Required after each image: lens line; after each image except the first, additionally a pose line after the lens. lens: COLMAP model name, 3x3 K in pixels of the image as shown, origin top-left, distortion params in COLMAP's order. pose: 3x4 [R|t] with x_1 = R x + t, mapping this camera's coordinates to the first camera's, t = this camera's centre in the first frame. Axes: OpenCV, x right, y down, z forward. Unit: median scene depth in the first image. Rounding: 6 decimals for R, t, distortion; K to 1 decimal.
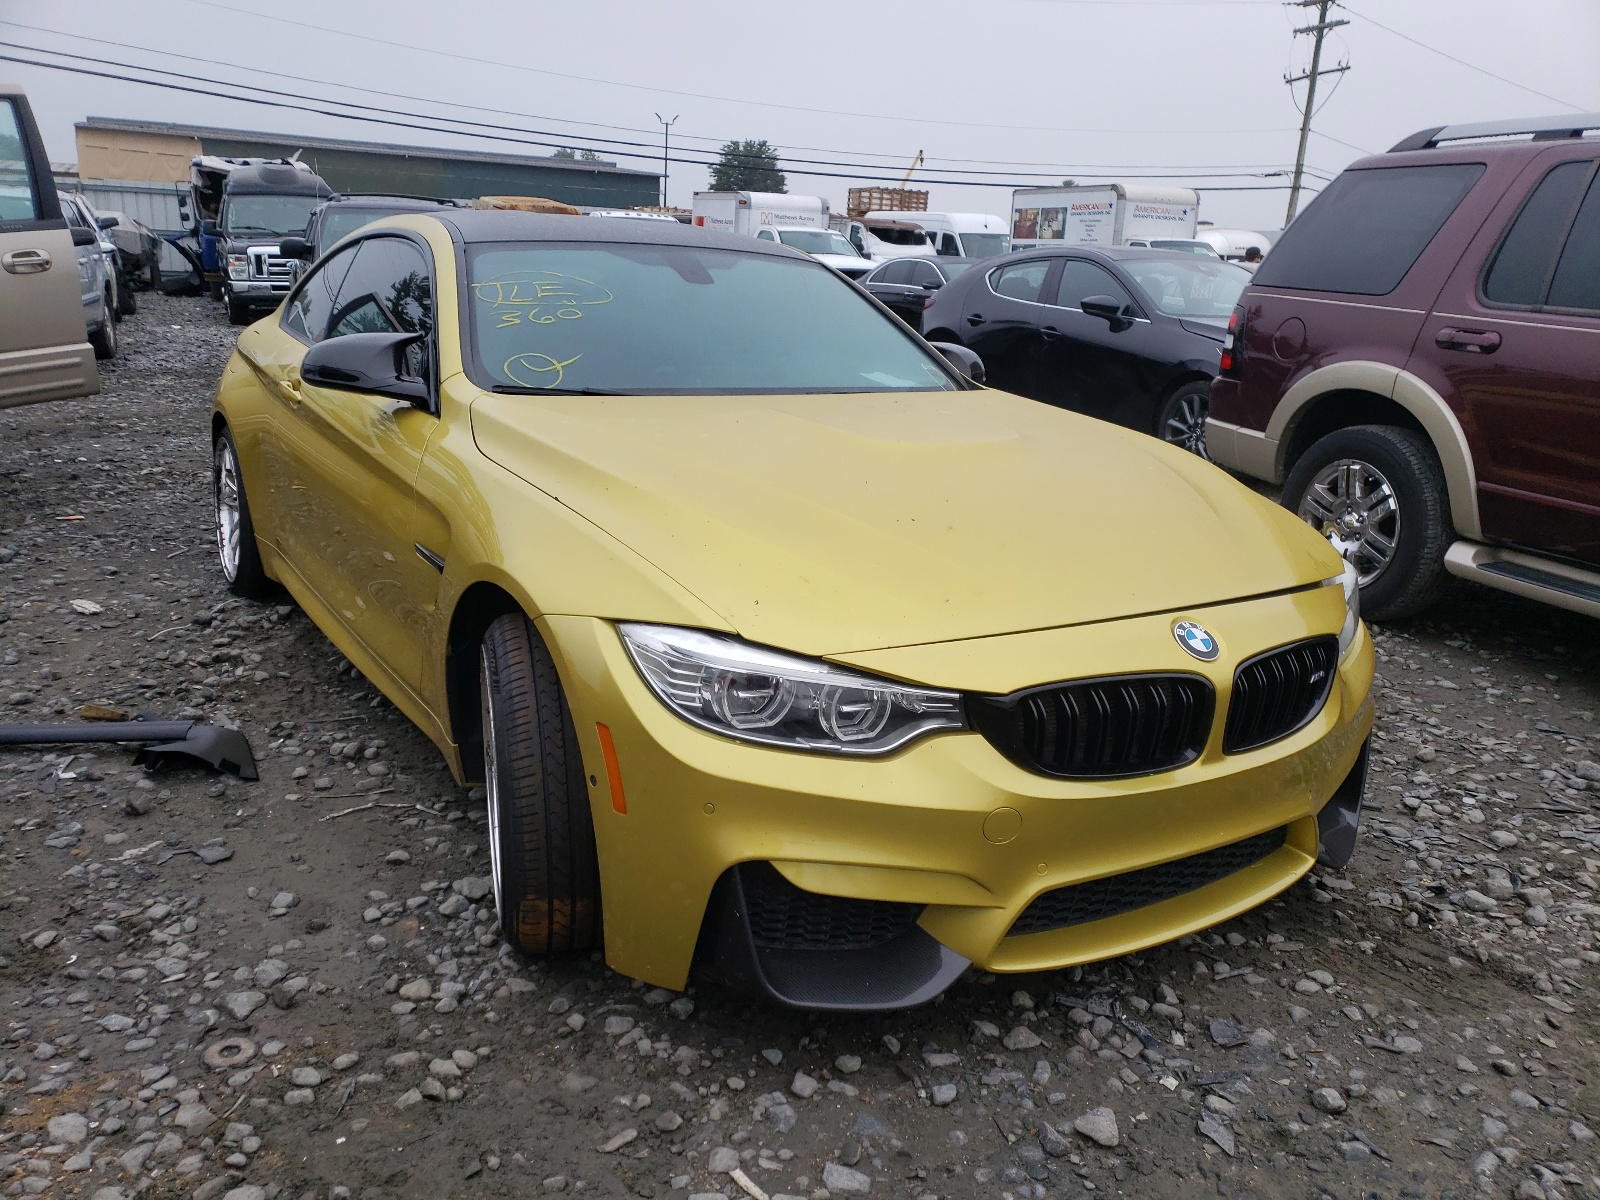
lens RADIAL K [[1203.7, 0, 800.2], [0, 1203.7, 595.0], [0, 0, 1]] dist [0.020979, 0.005476]
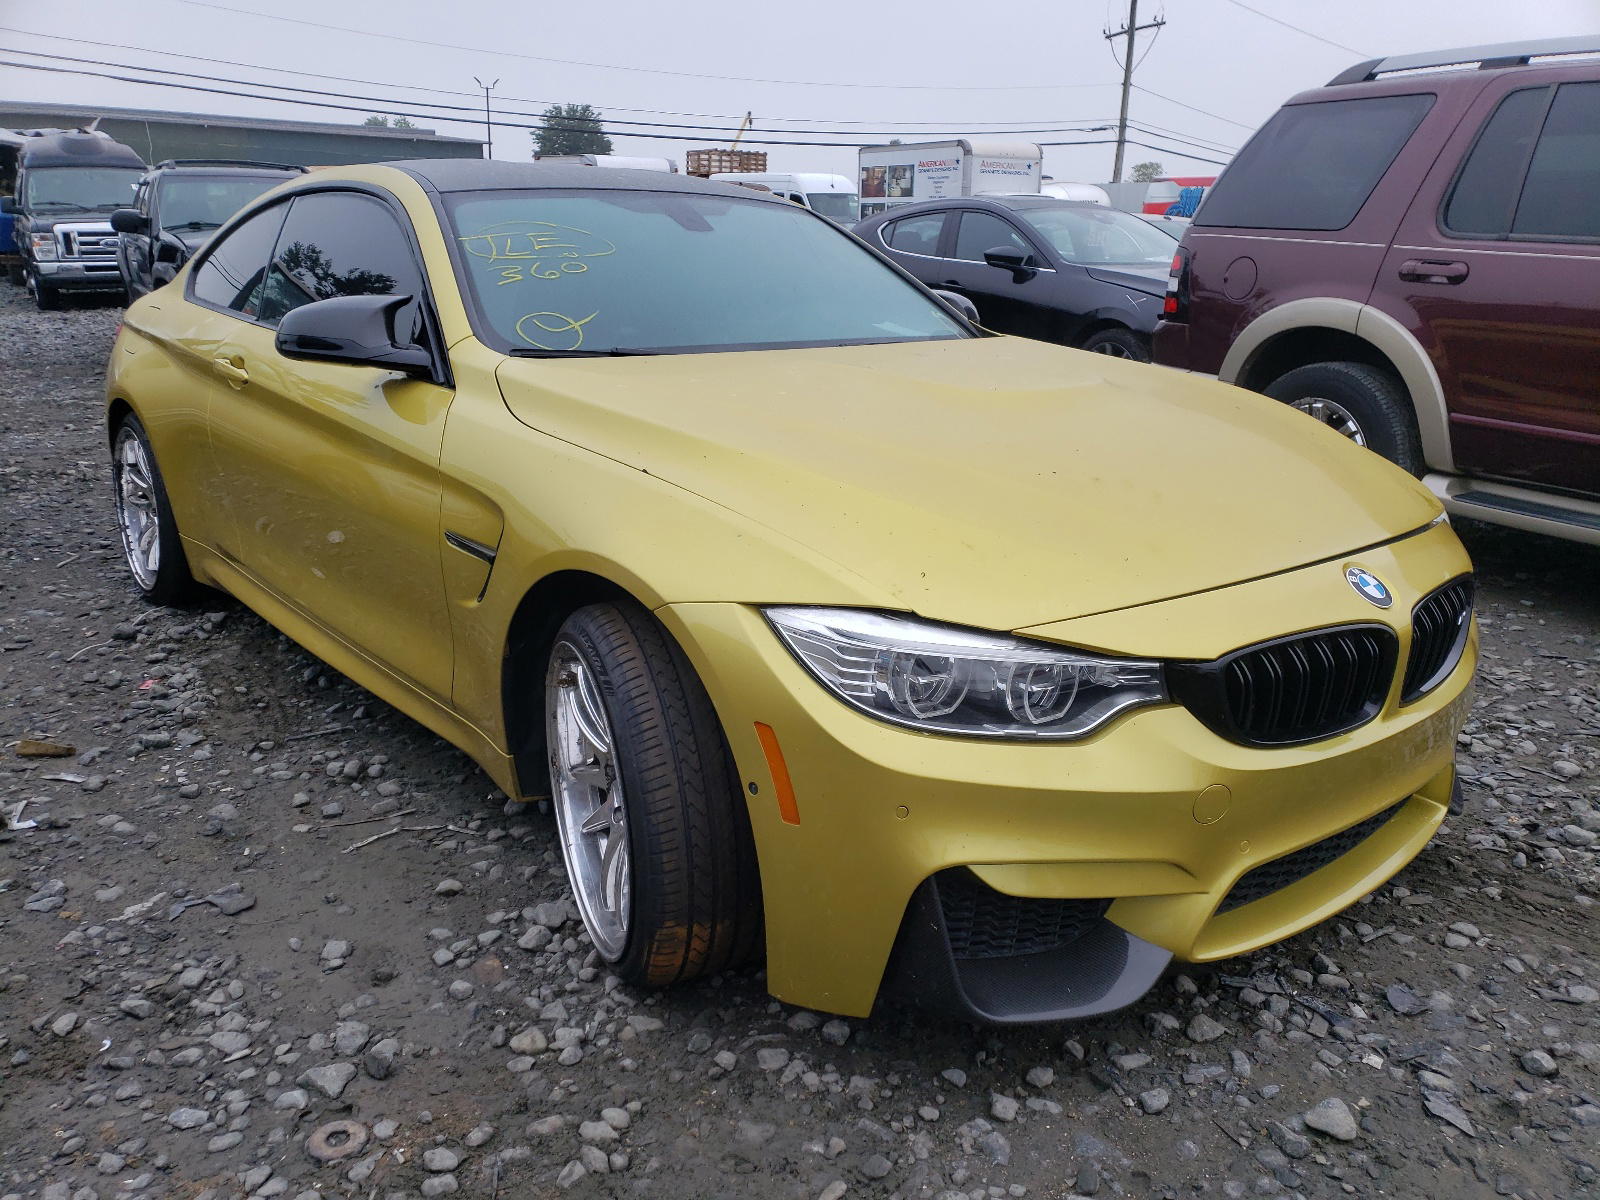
lens RADIAL K [[1212.2, 0, 800.0], [0, 1212.2, 600.0], [0, 0, 1]] dist [0.021472, 0.002896]
pose [[0.992030, -0.062247, 0.109557, -0.178060], [0.059005, 0.997725, 0.032593, -0.007702], [-0.111336, -0.025869, 0.993446, 0.100221]]
